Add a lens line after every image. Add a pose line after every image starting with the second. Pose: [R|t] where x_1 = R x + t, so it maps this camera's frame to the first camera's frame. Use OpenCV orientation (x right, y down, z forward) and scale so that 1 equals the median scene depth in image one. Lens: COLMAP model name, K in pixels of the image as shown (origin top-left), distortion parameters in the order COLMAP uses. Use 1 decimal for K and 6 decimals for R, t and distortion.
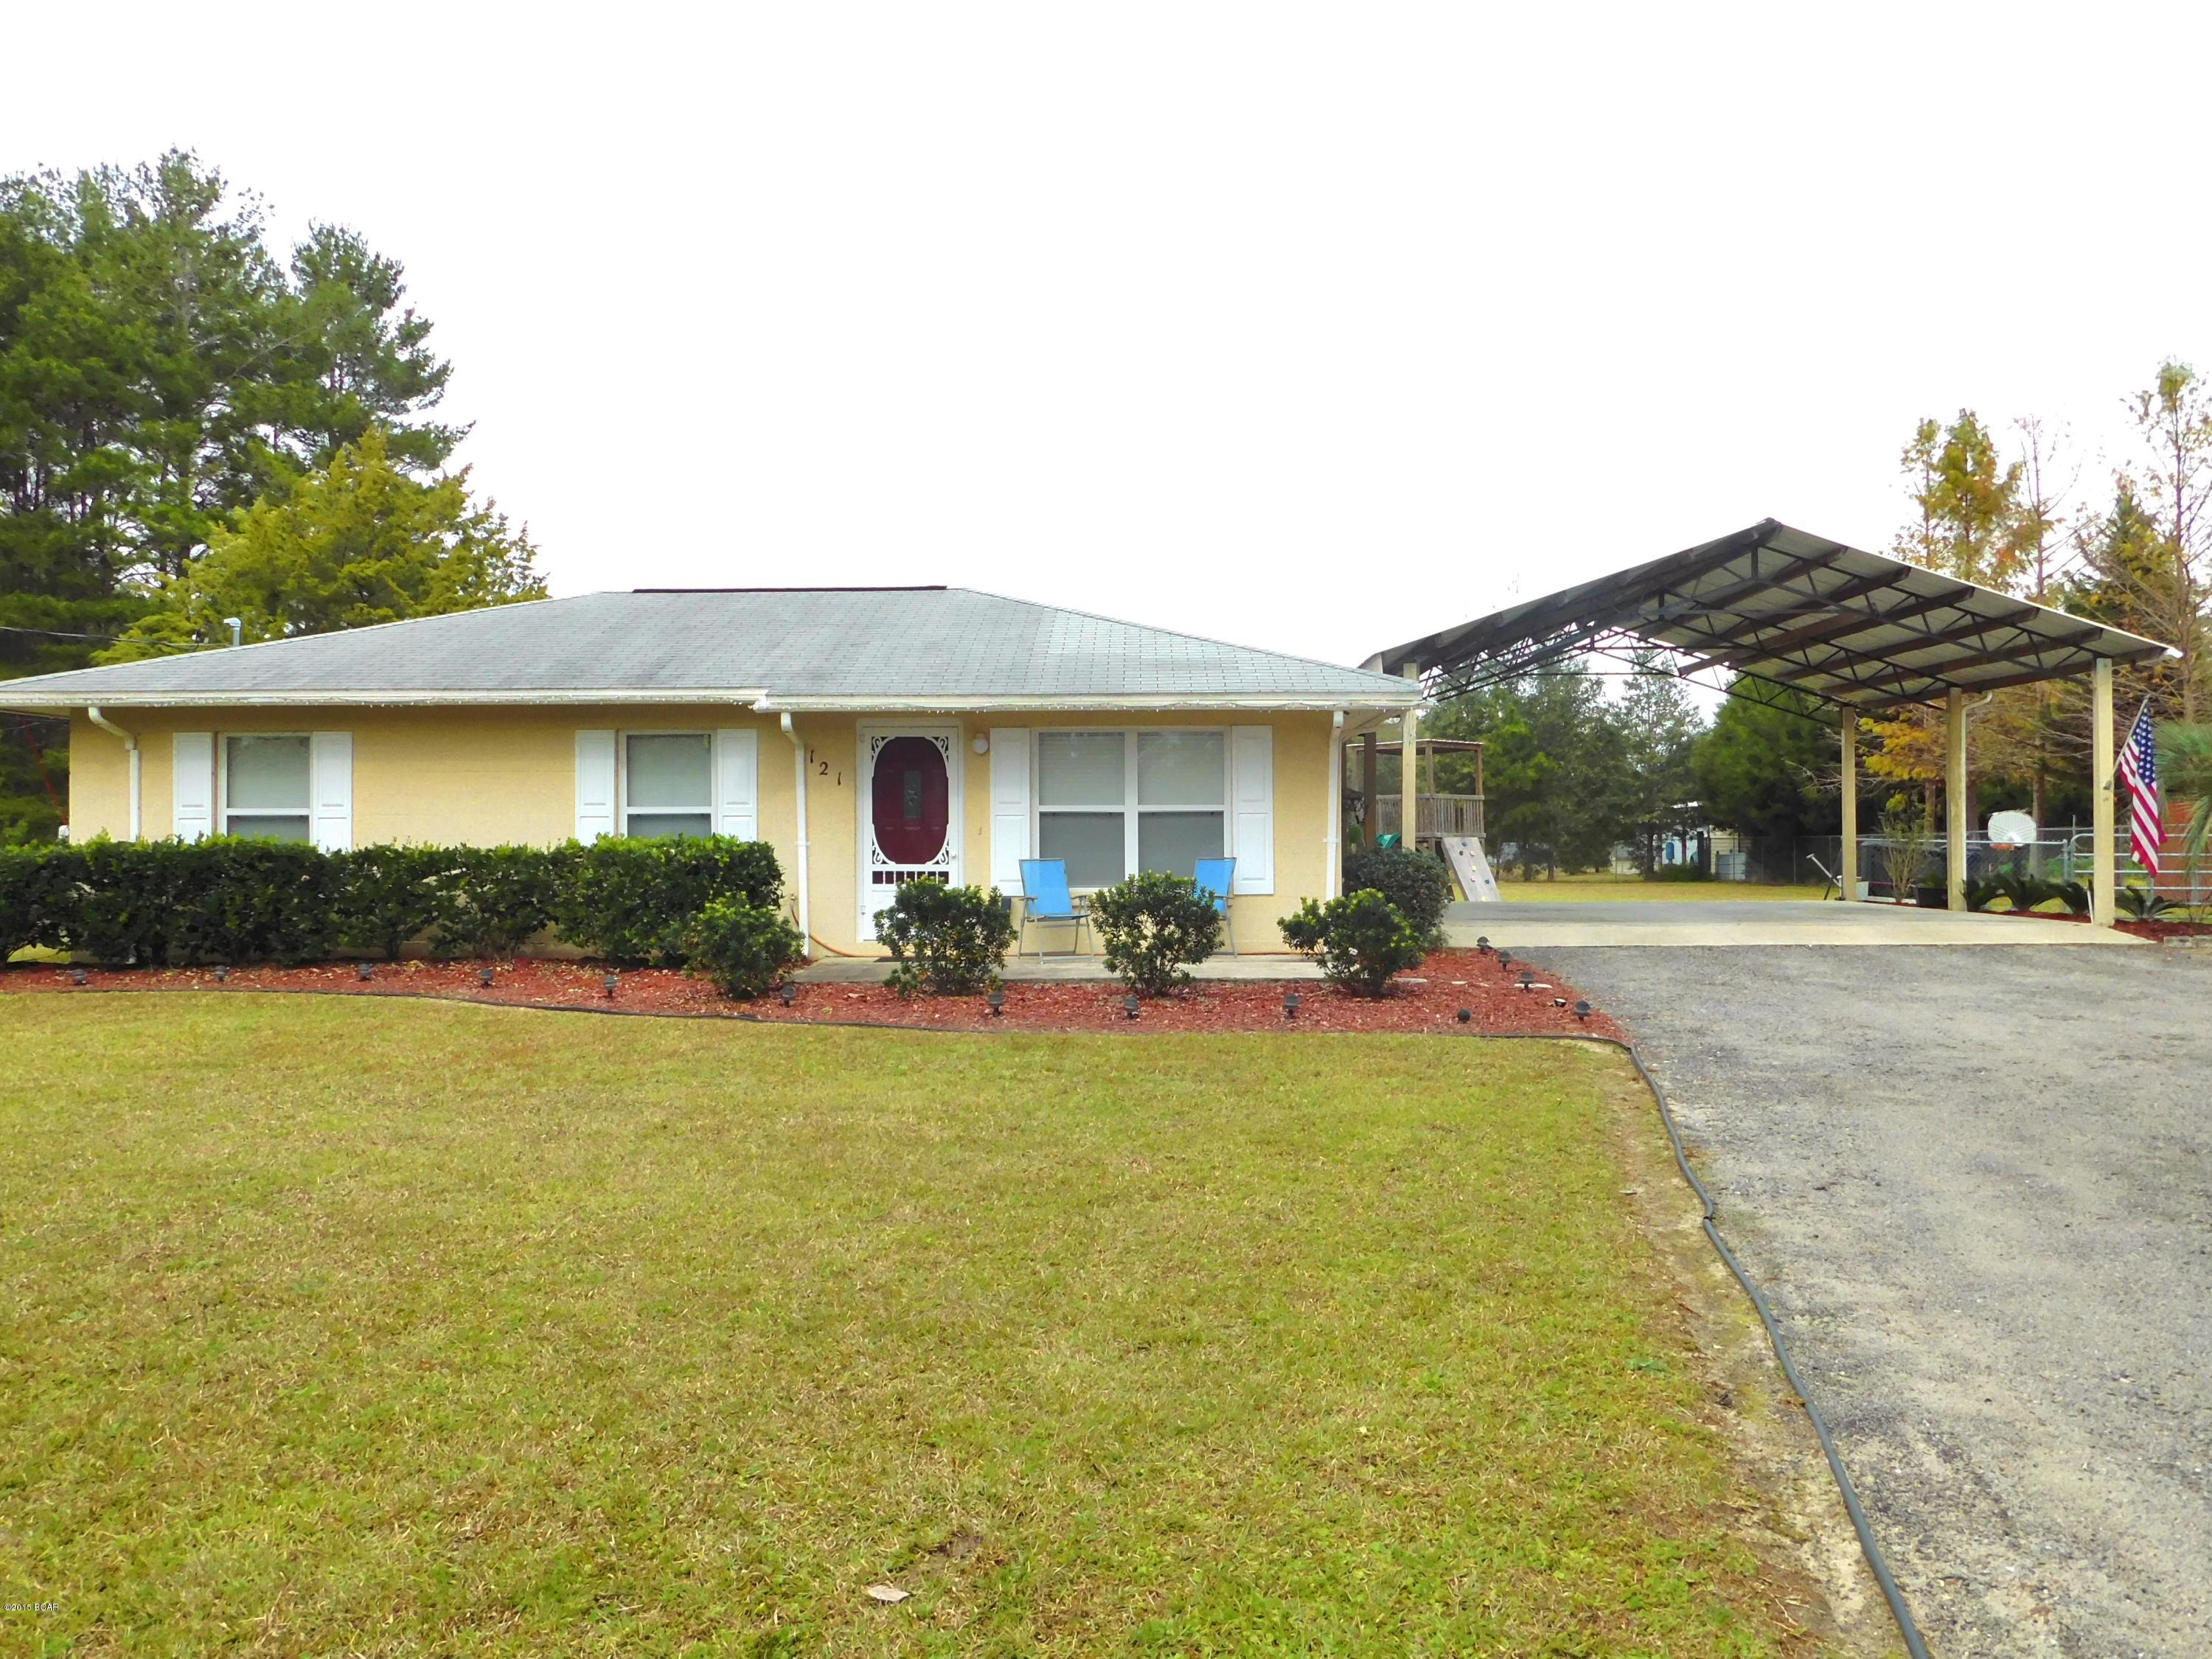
lens RADIAL K [[1787.5, 0, 1106.0], [0, 1787.5, 829.5], [0, 0, 1]] dist [0.001644, -0.003143]
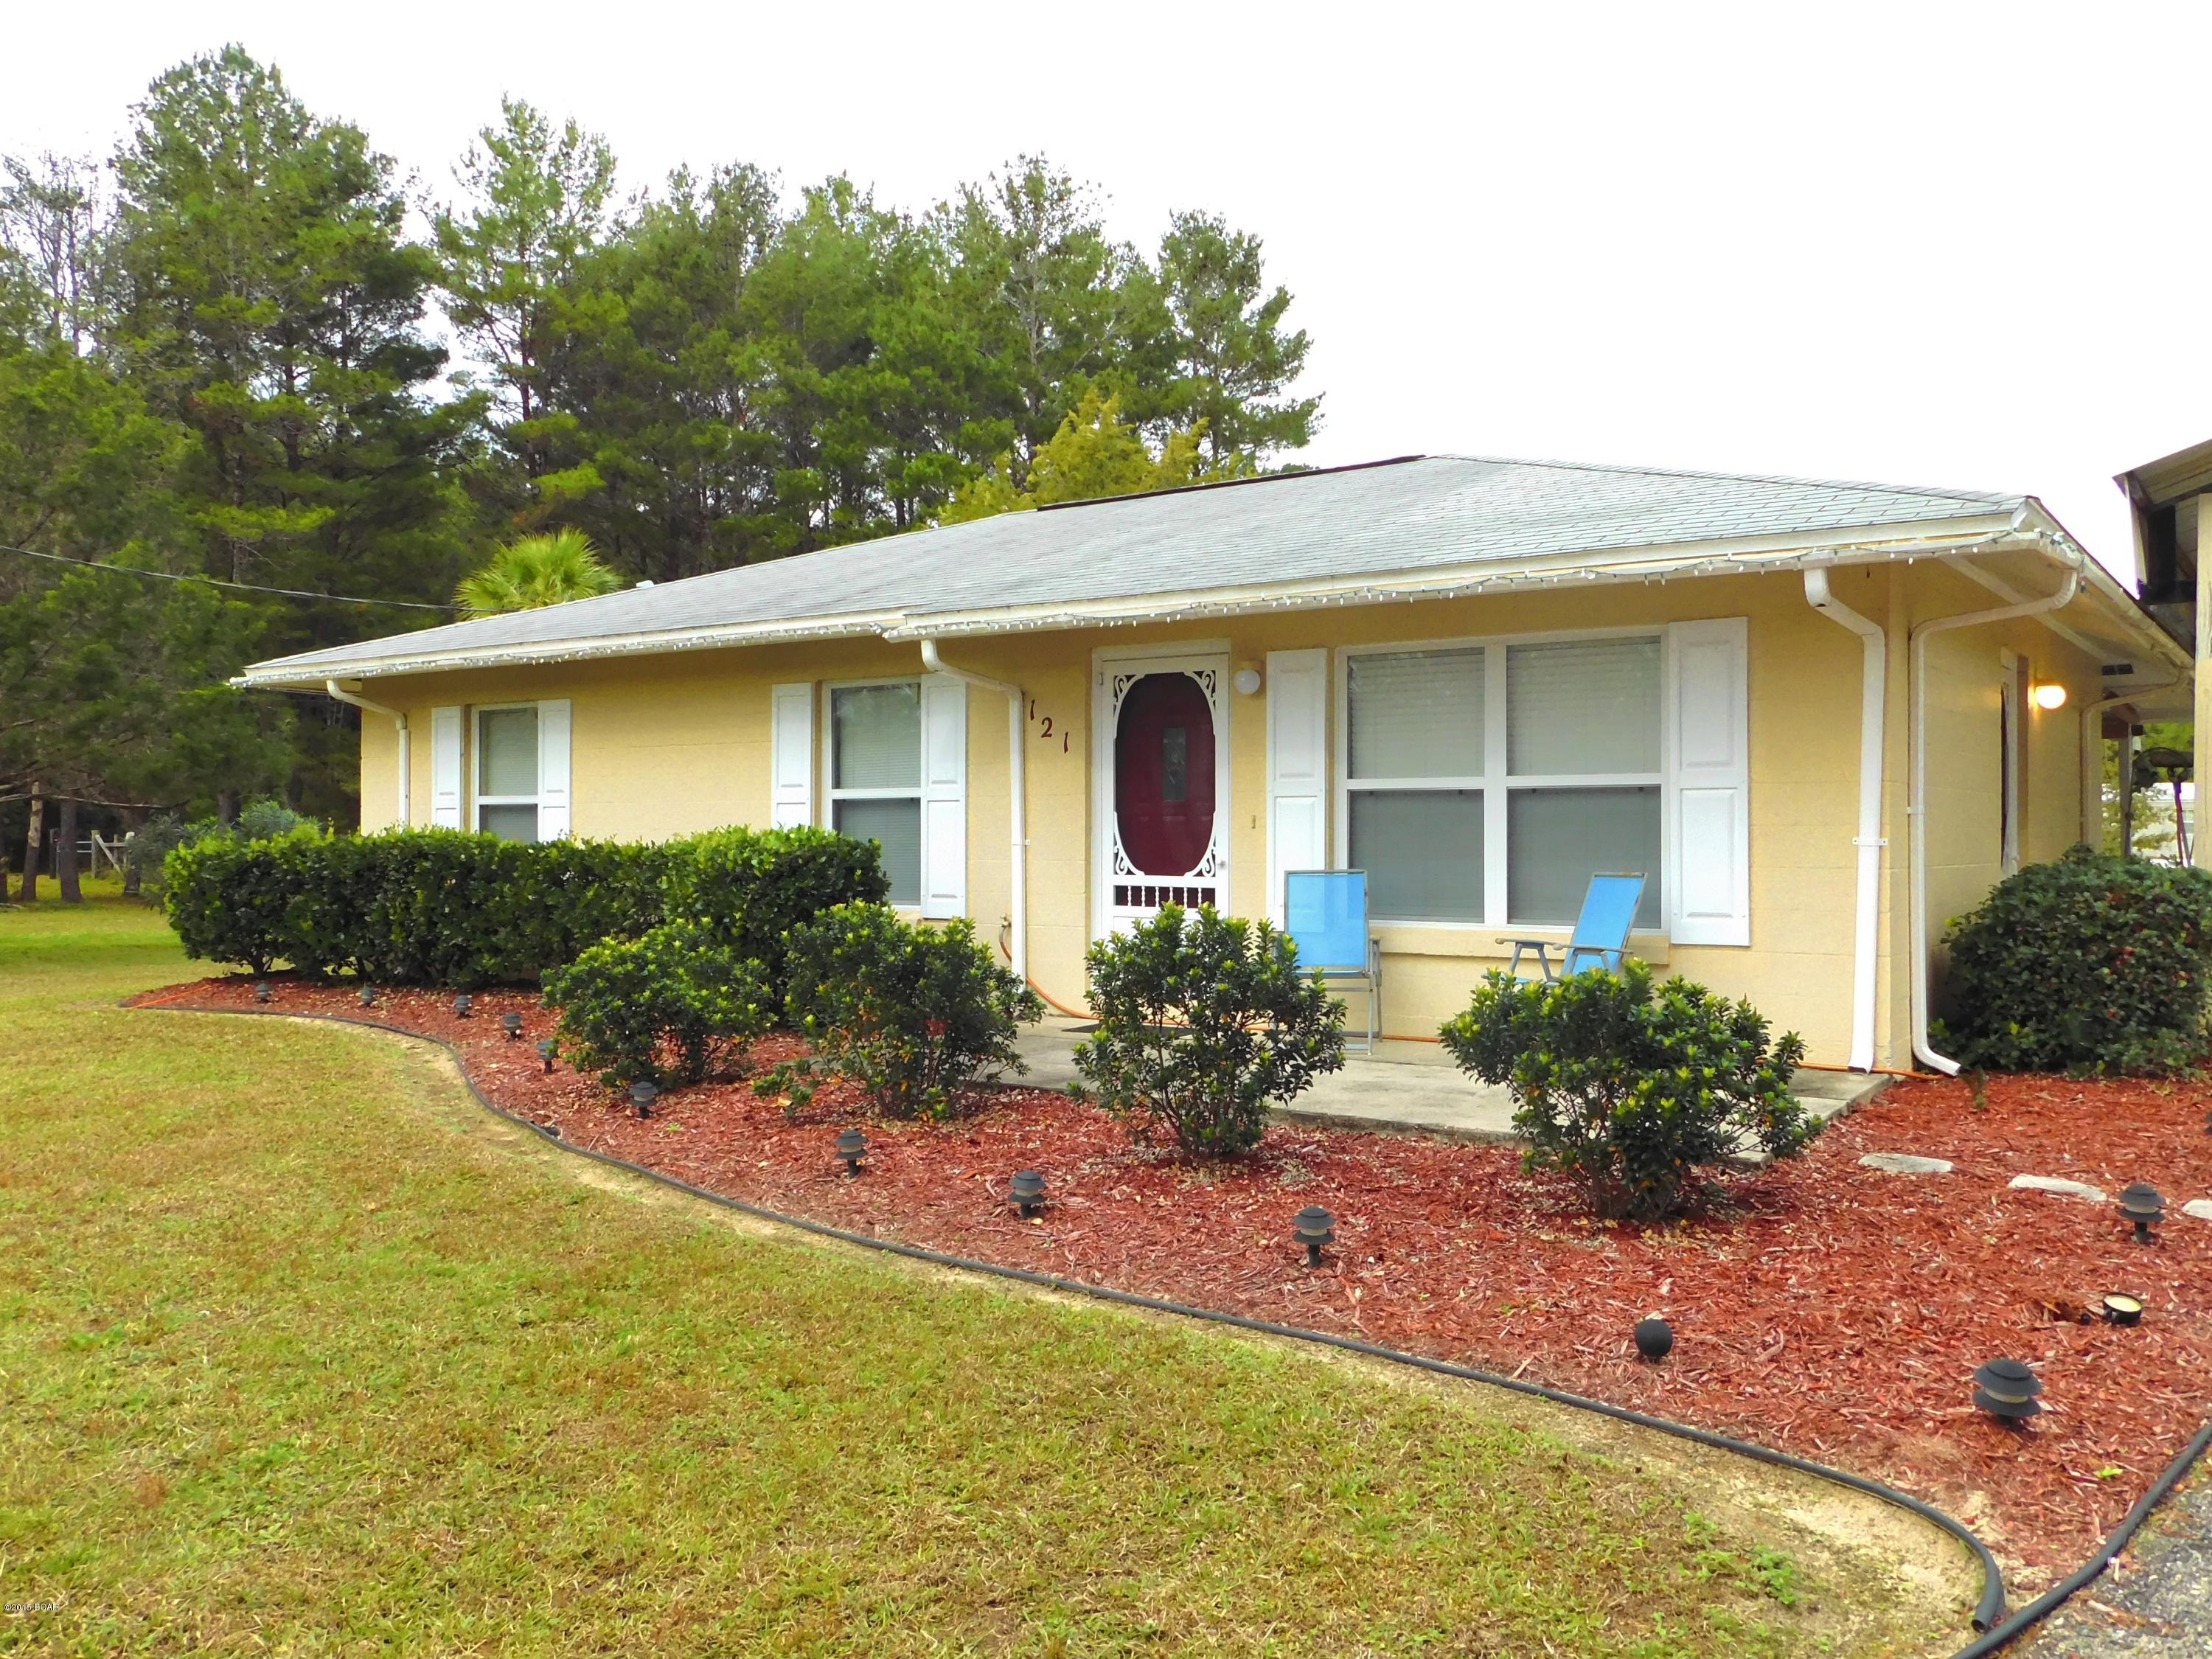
lens RADIAL K [[1787.5, 0, 1106.0], [0, 1787.5, 829.5], [0, 0, 1]] dist [0.001644, -0.003143]
pose [[0.837550, 0.001689, -0.546359, 0.217063], [0.000634, 0.999992, 0.004063, 0.000612], [0.546361, -0.003749, 0.837542, 0.462246]]
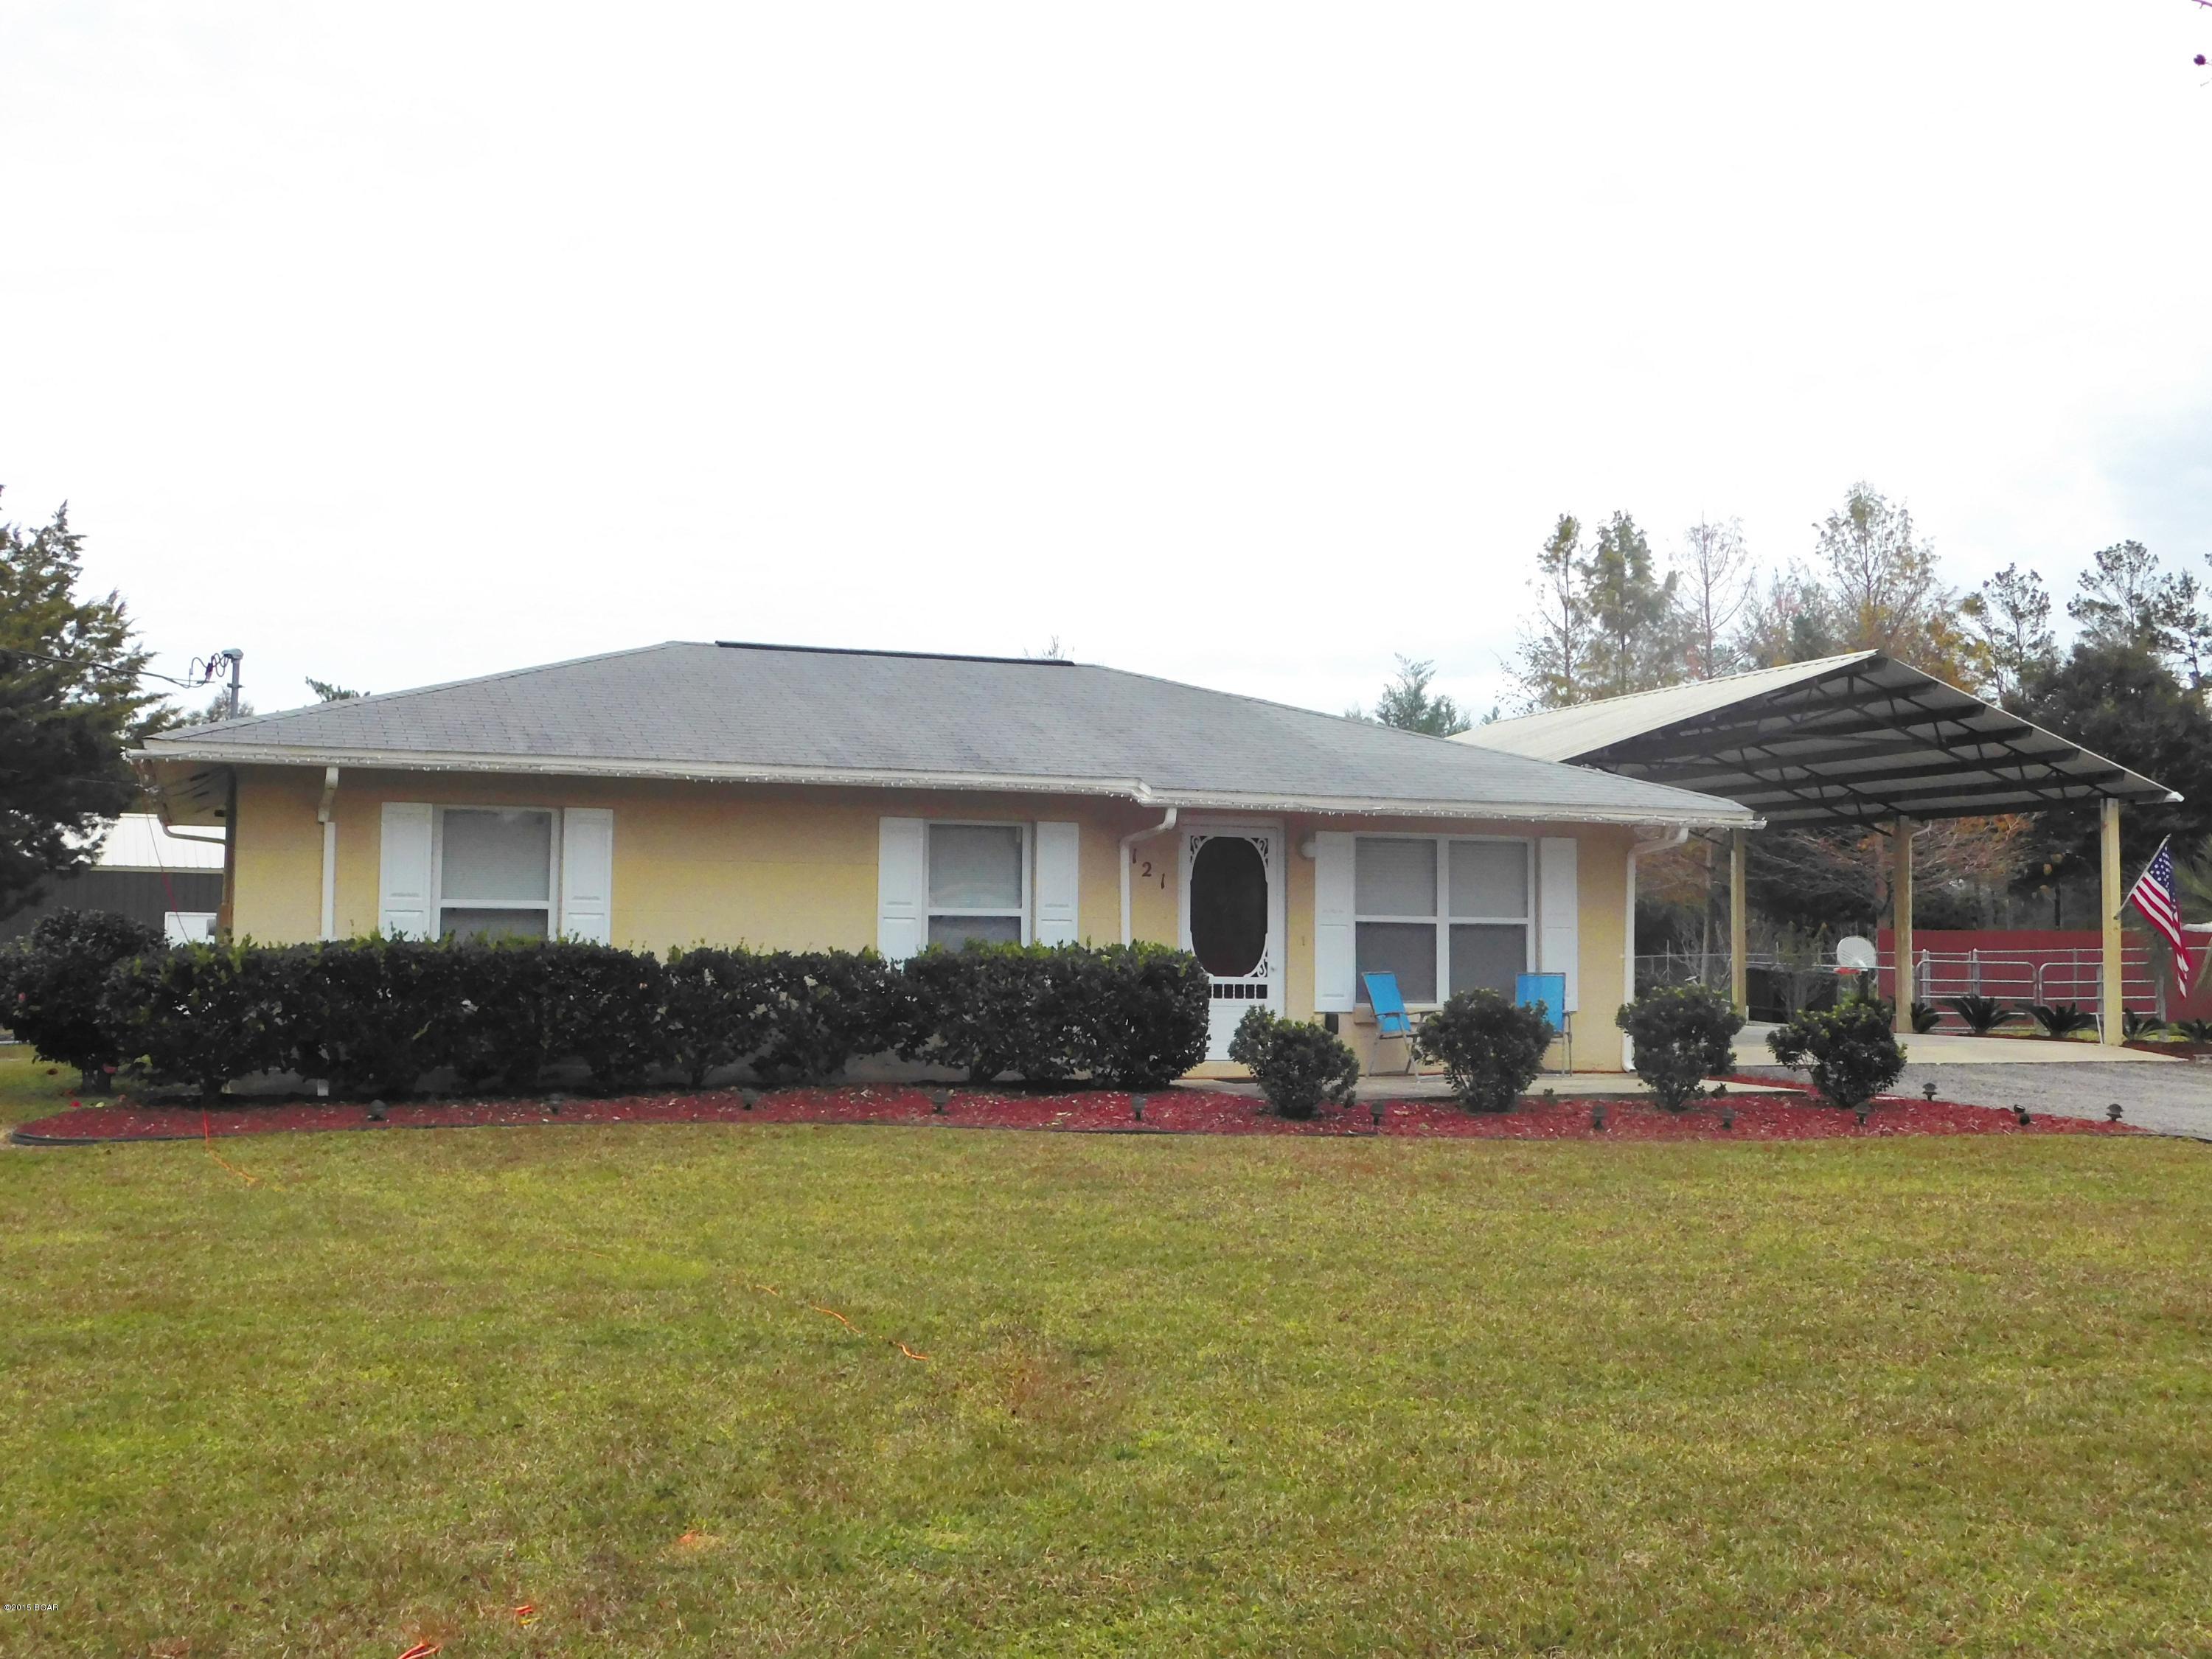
lens RADIAL K [[2311.2, 0, 1106.0], [0, 2311.2, 829.5], [0, 0, 1]] dist [0.009109, -0.012801]
pose [[0.922293, 0.034048, 0.384988, -0.623865], [-0.015339, 0.998552, -0.051564, 0.006185], [-0.386186, 0.041652, 0.921480, -0.066119]]
